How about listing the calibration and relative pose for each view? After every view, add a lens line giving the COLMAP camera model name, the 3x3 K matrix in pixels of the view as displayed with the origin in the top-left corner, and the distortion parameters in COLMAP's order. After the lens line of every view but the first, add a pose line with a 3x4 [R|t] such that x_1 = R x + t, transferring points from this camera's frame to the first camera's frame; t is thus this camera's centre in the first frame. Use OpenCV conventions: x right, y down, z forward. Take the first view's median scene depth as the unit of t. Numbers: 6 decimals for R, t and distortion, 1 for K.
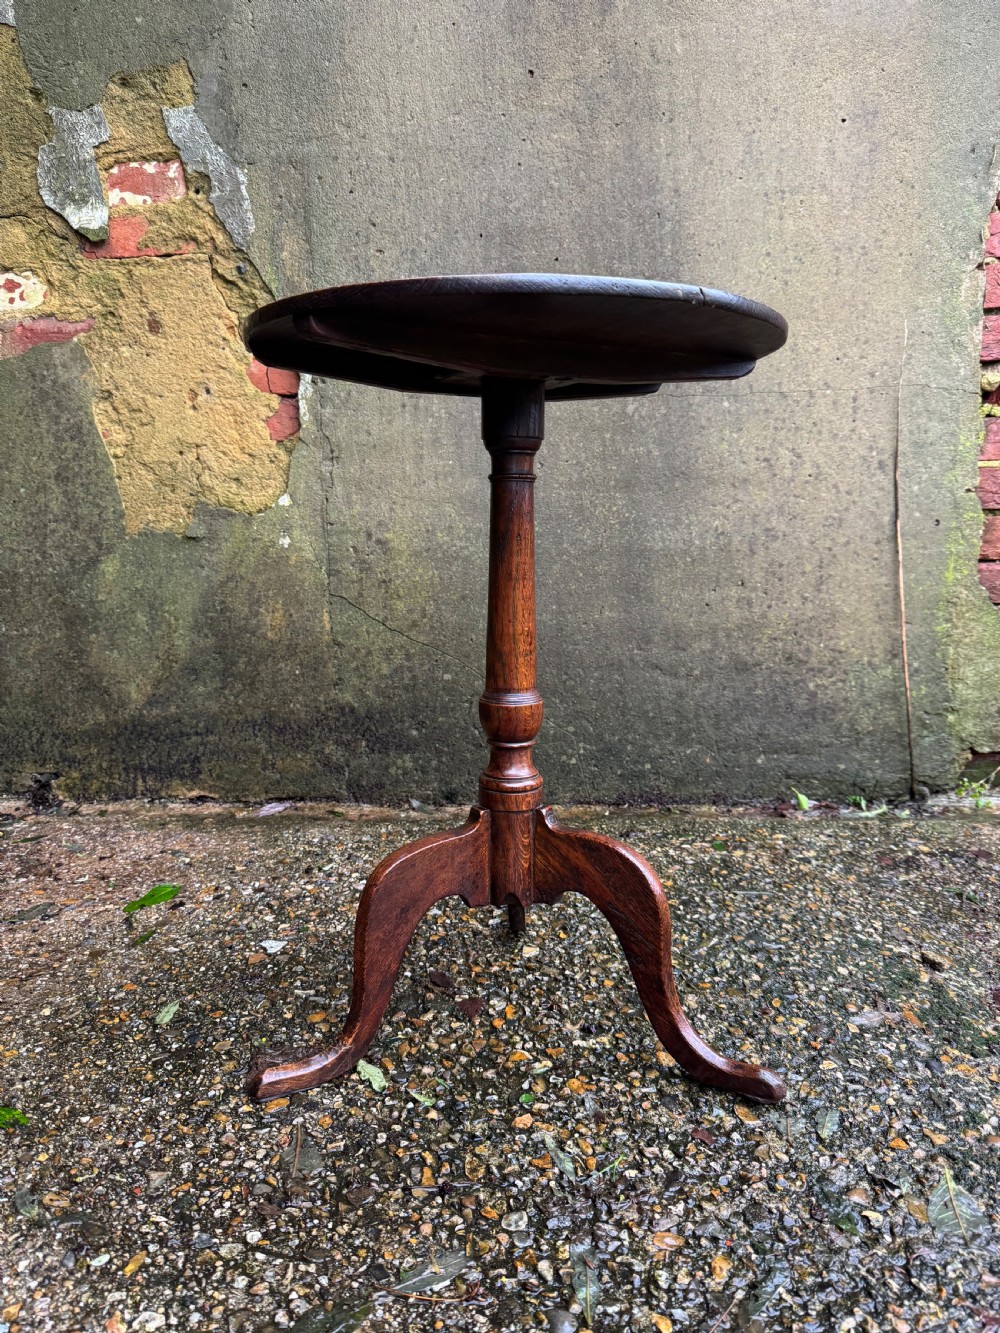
lens RADIAL K [[959.9, 0, 503.4], [0, 959.9, 677.1], [0, 0, 1]] dist [0.000667, -0.017235]
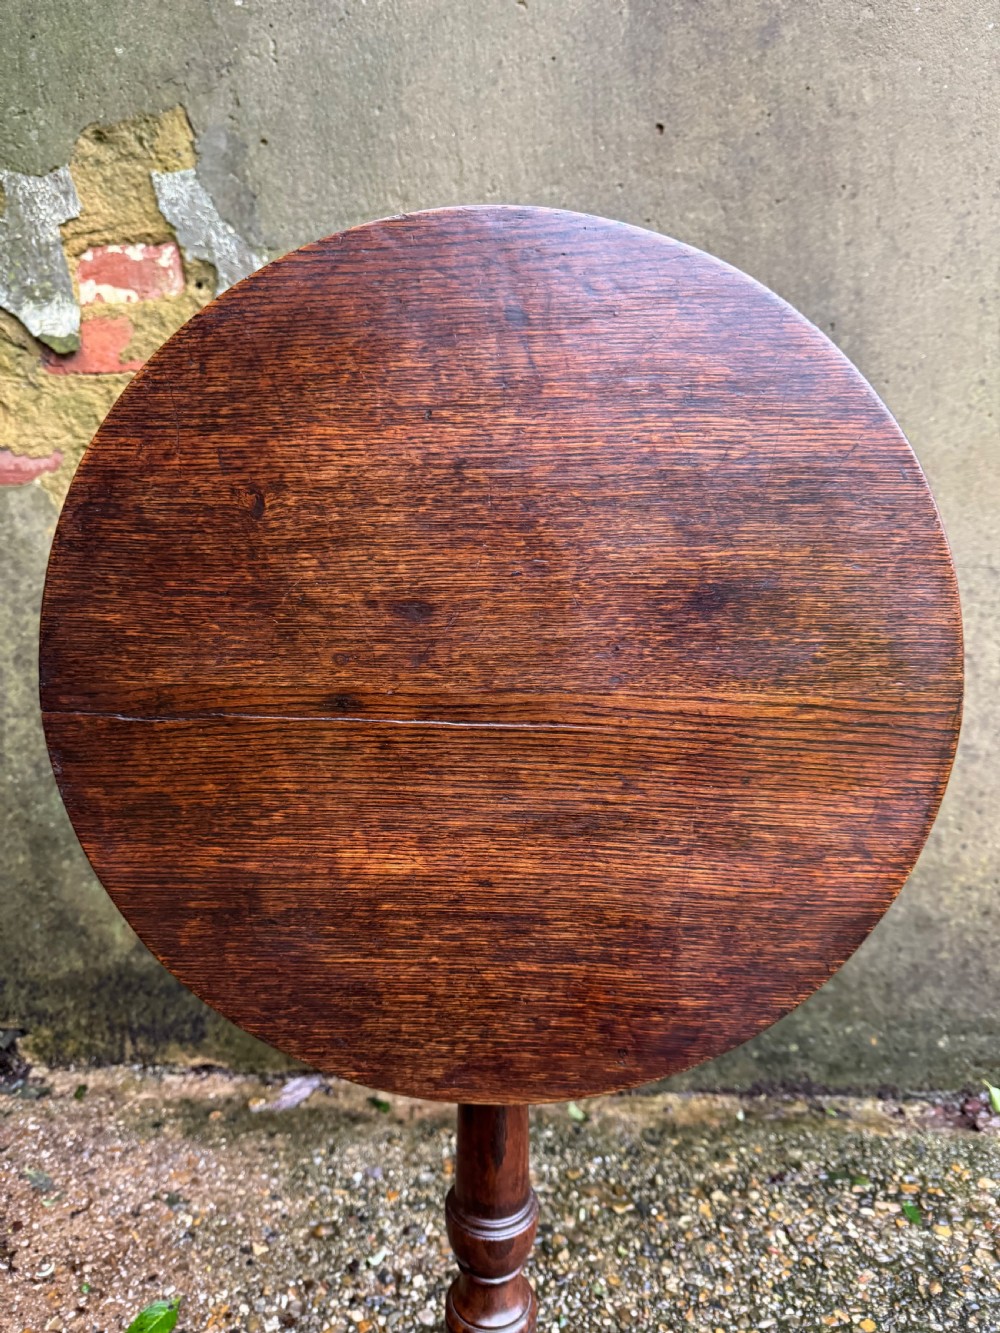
lens RADIAL K [[959.9, 0, 501.4], [0, 959.9, 674.6], [0, 0, 1]] dist [0.000667, -0.017235]
pose [[0.999909, 0.008110, -0.010737, -0.077897], [-0.007840, 0.999659, 0.024920, -0.230534], [0.010935, -0.024834, 0.999632, 0.260139]]
